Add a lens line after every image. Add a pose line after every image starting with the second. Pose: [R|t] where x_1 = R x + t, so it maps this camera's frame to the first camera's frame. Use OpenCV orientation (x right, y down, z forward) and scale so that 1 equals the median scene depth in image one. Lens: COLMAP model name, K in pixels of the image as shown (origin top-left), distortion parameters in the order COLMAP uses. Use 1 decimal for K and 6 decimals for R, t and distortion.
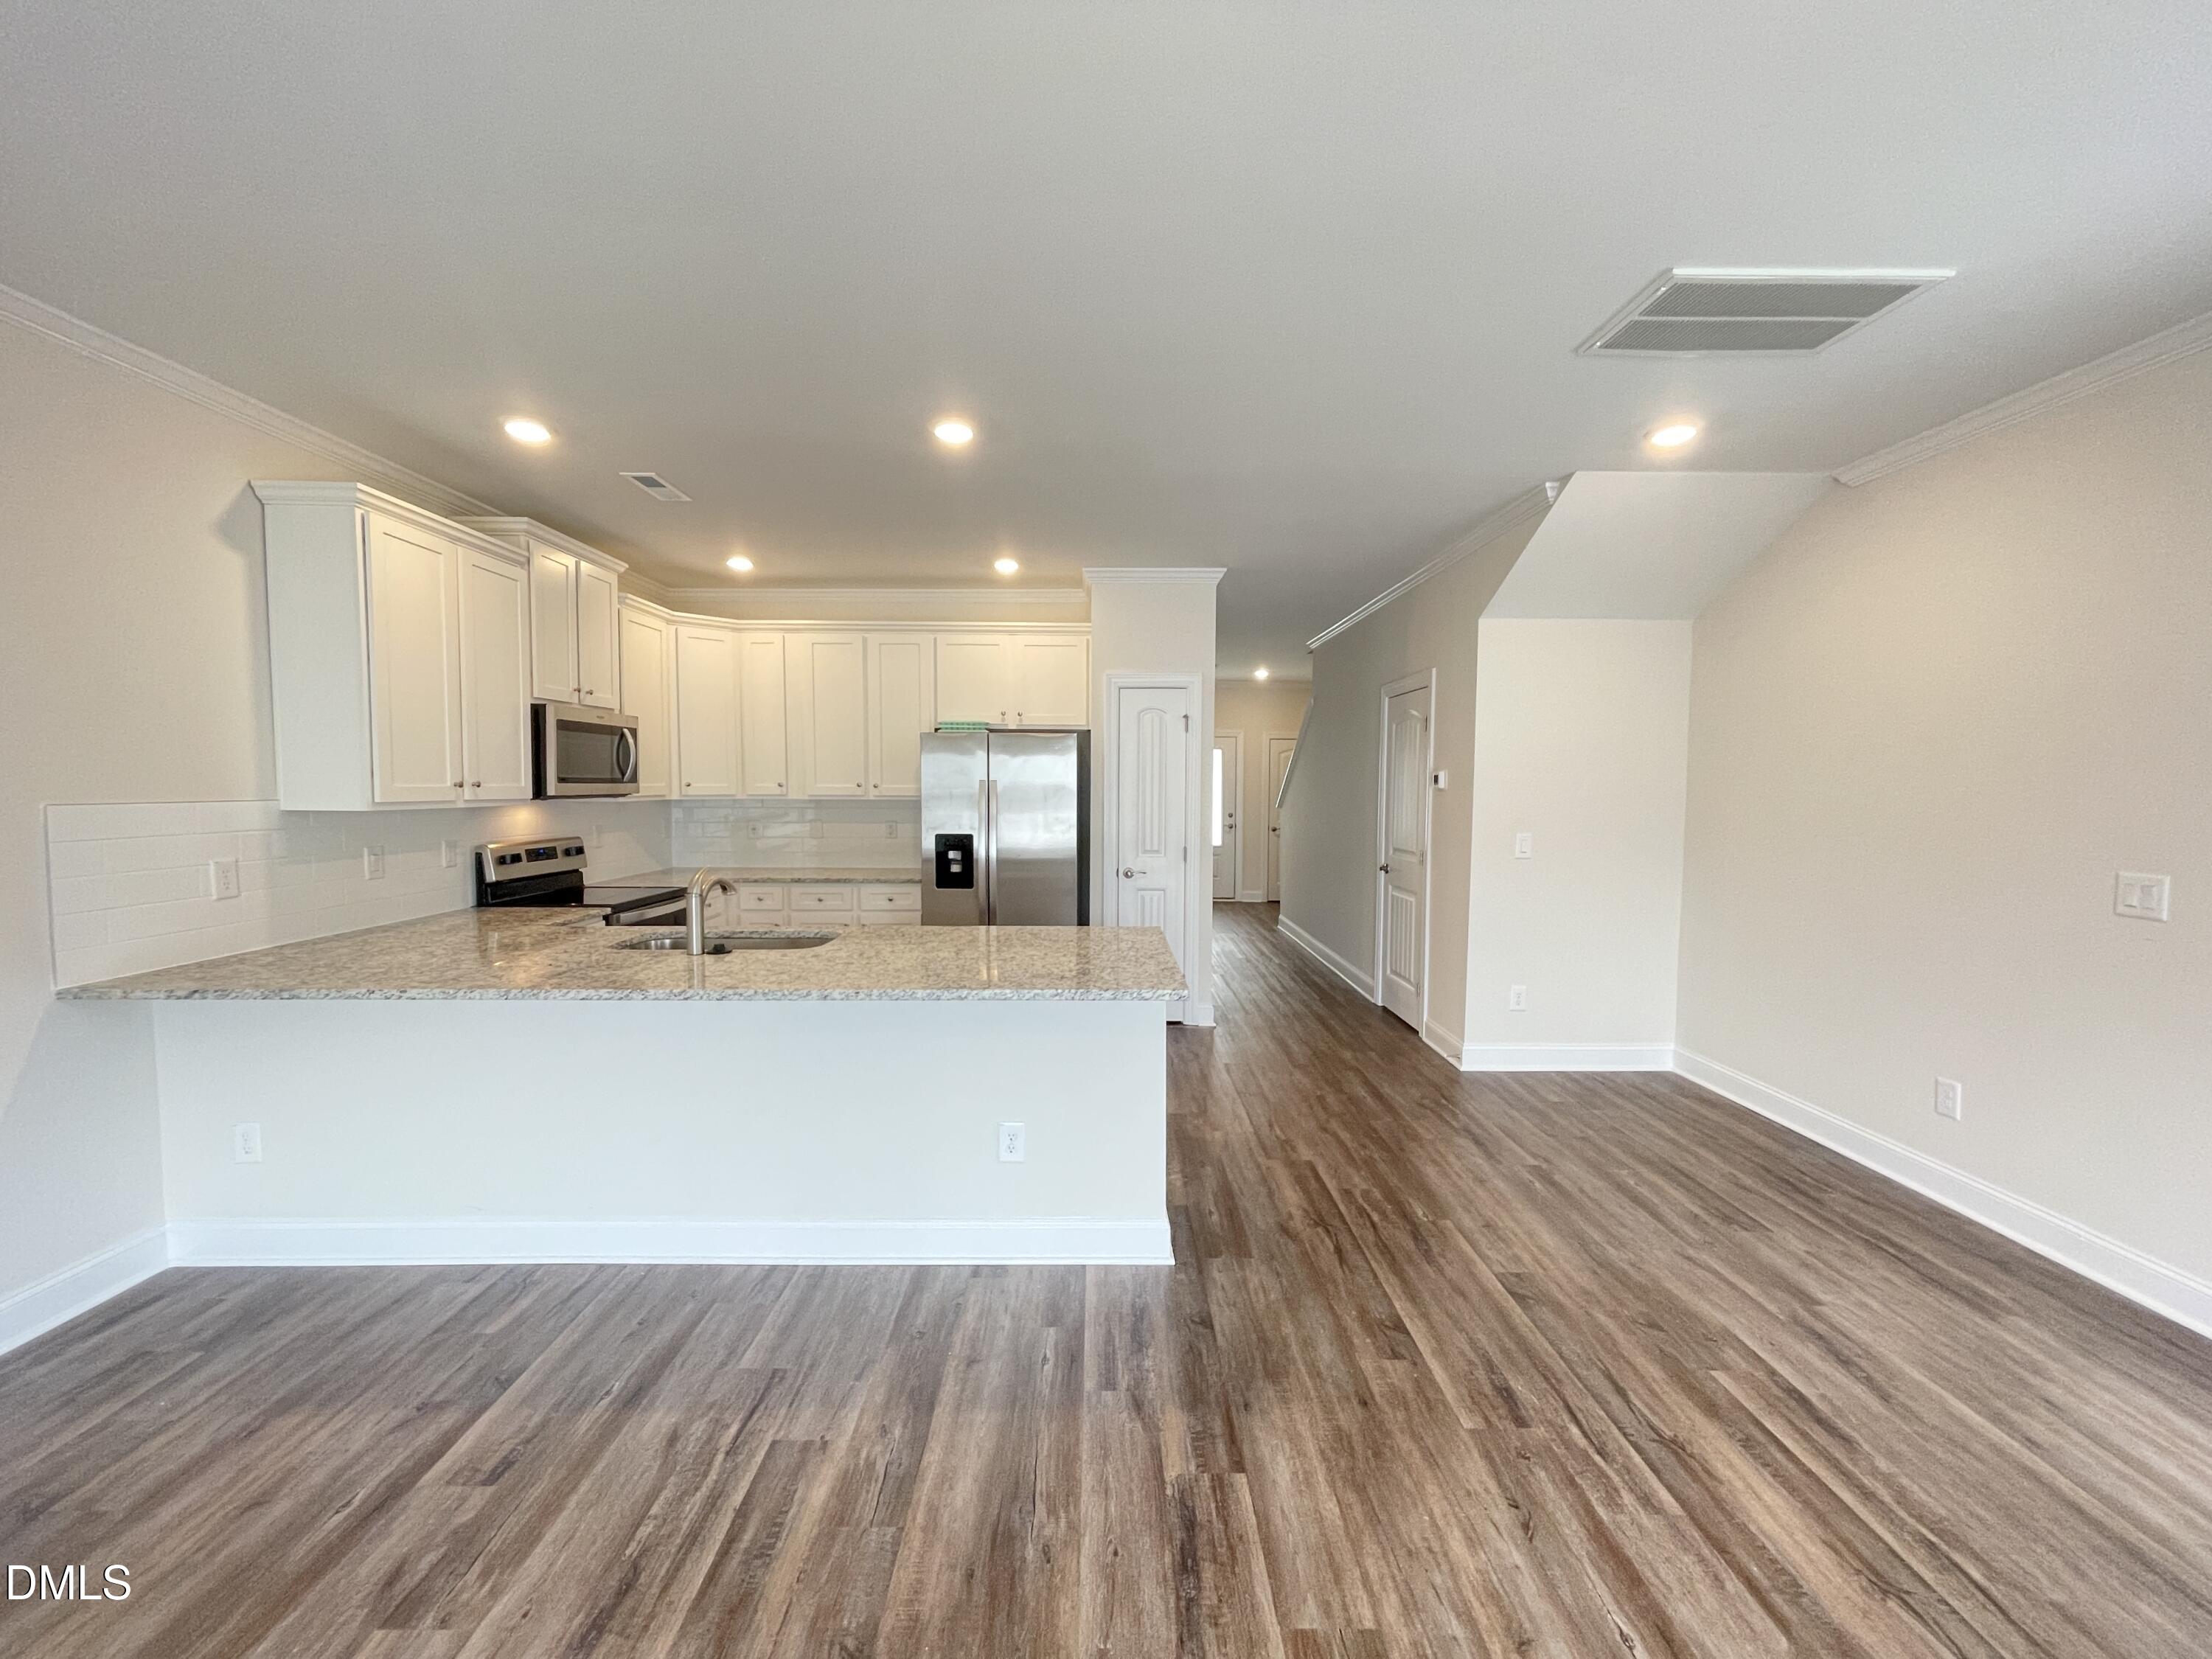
lens RADIAL K [[886.9, 0, 1106.0], [0, 886.9, 829.5], [0, 0, 1]] dist [-0.003068, -0.000828]
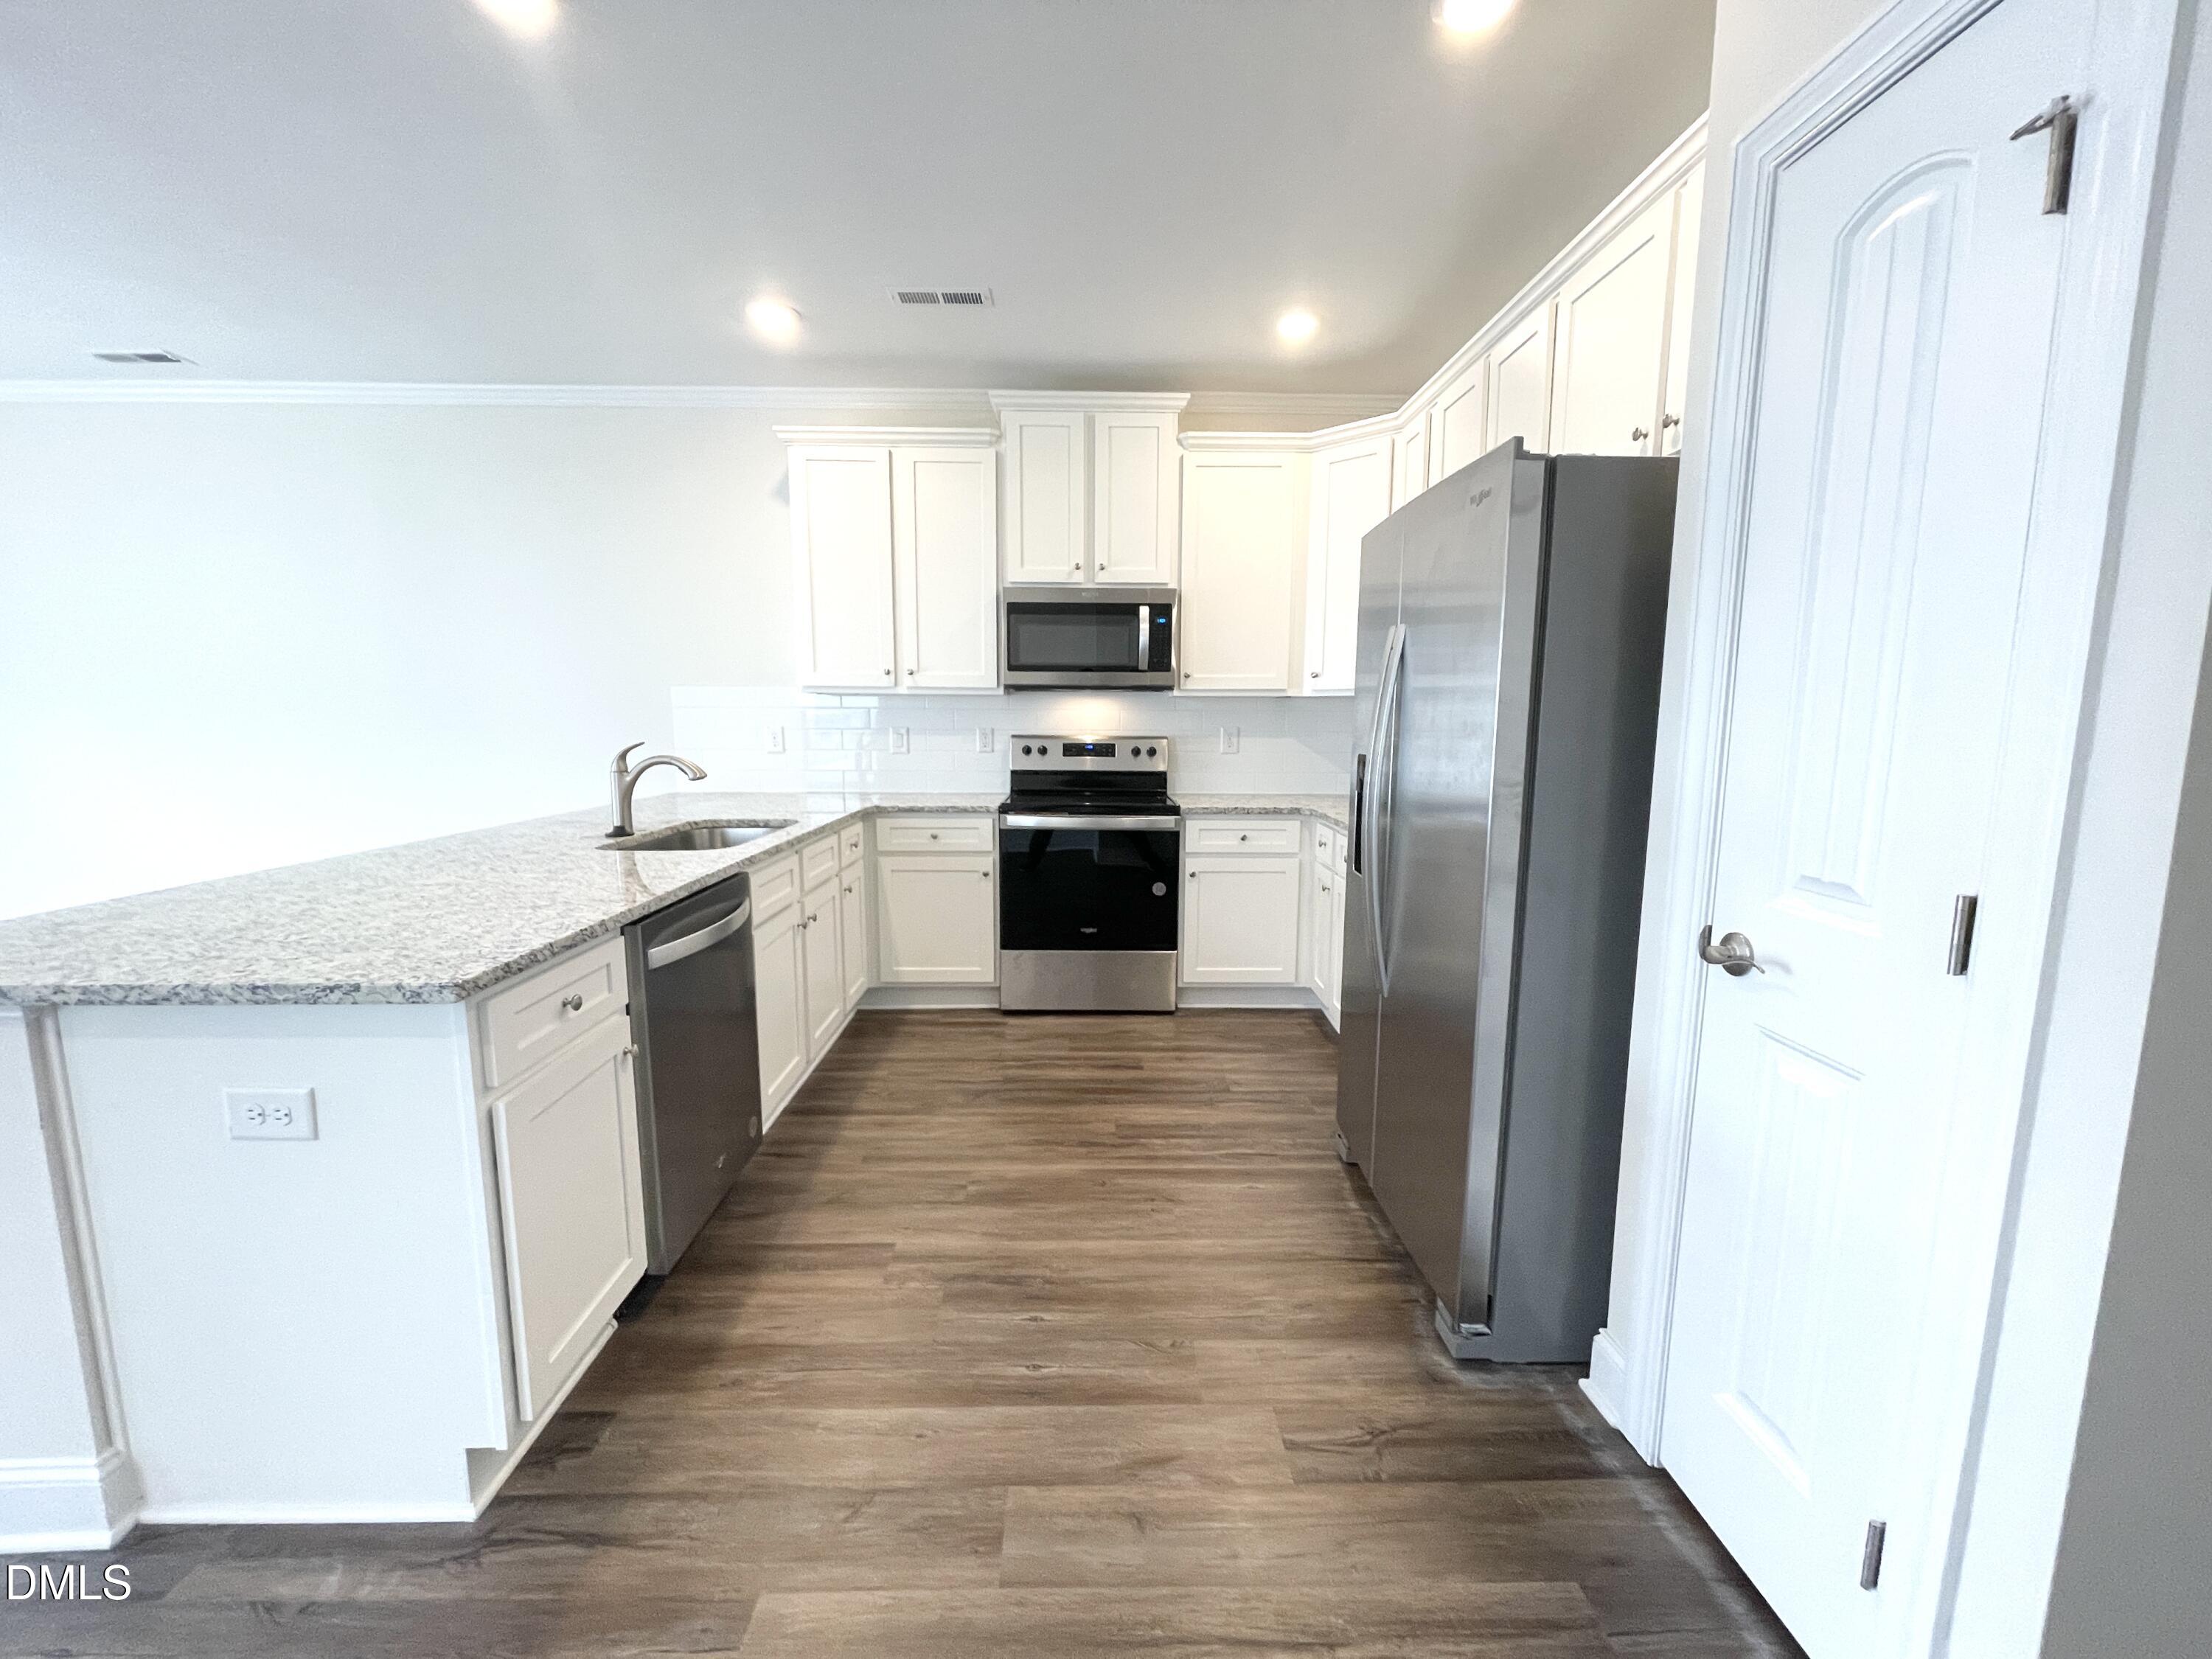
lens RADIAL K [[882.1, 0, 1106.0], [0, 882.1, 829.5], [0, 0, 1]] dist [-0.000783, -0.000138]
pose [[0.017872, 0.131309, -0.991180, 0.338565], [-0.057559, 0.989830, 0.130093, -0.013072], [0.998182, 0.054726, 0.025248, 1.058566]]
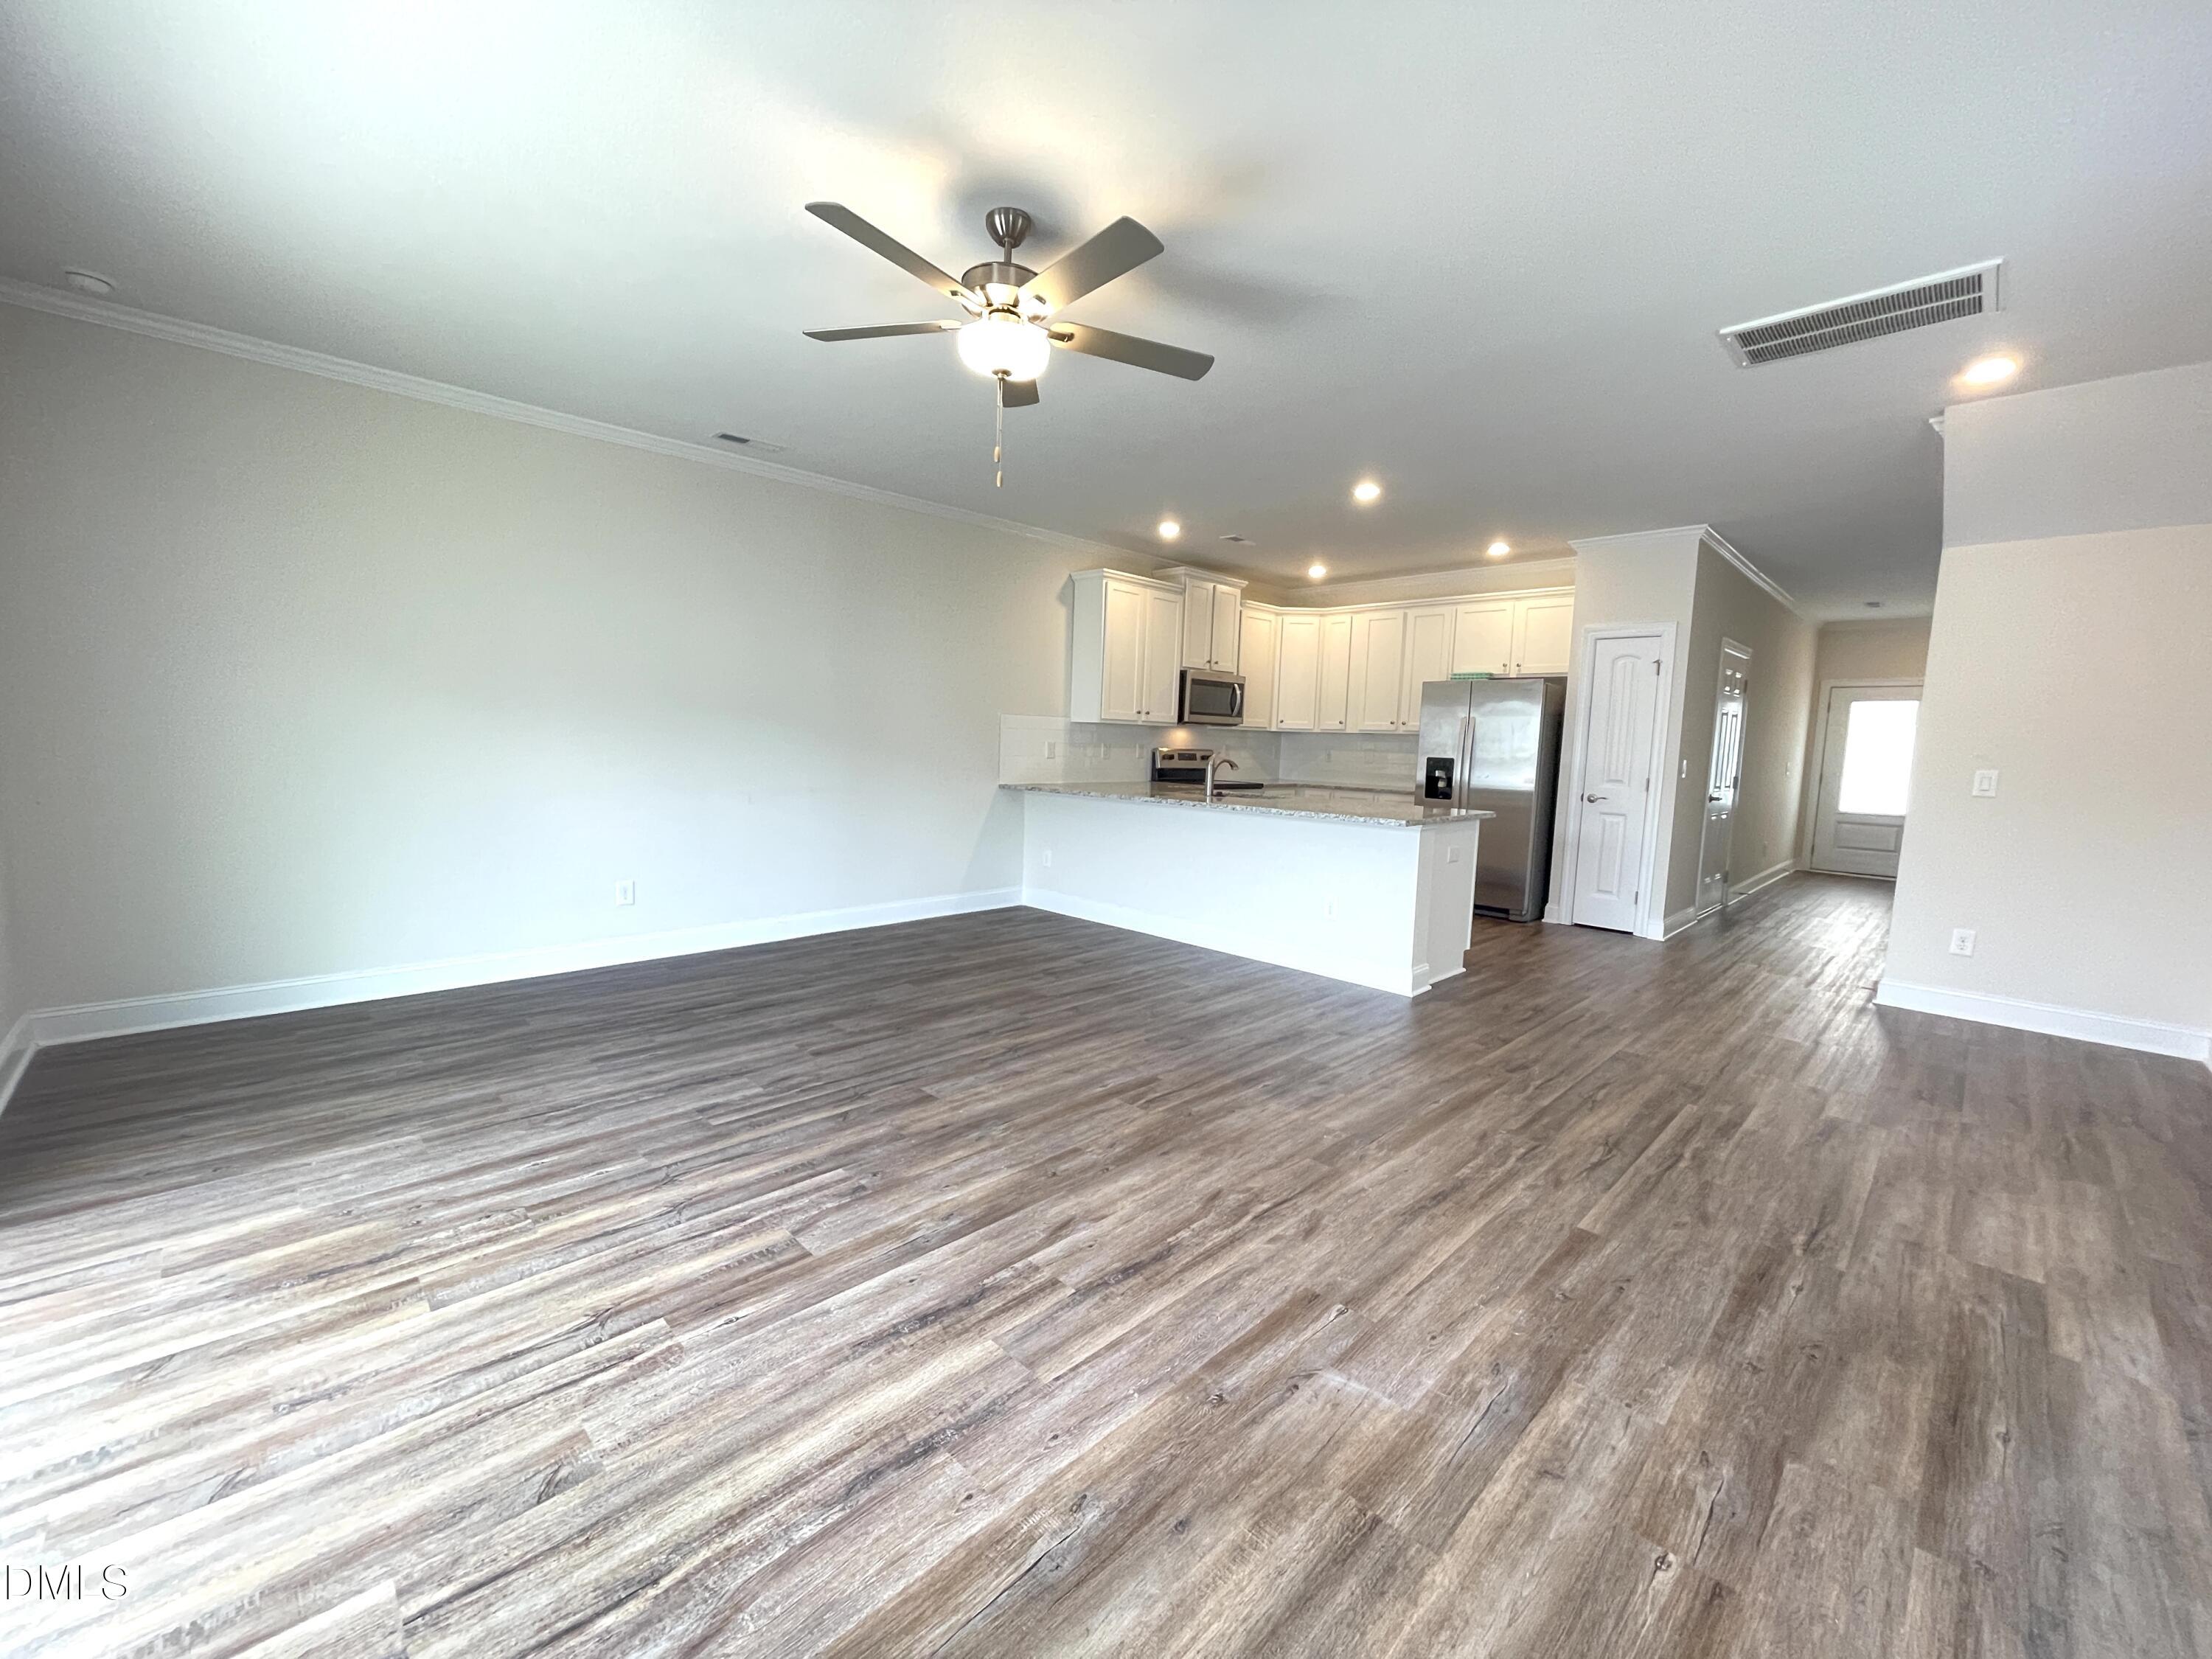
lens RADIAL K [[886.9, 0, 1106.0], [0, 886.9, 829.5], [0, 0, 1]] dist [-0.003068, -0.000828]
pose [[0.701329, 0.089709, -0.707170, 0.527621], [-0.062795, 0.995968, 0.064068, 0.071741], [0.710066, -0.000526, 0.704135, -0.364881]]
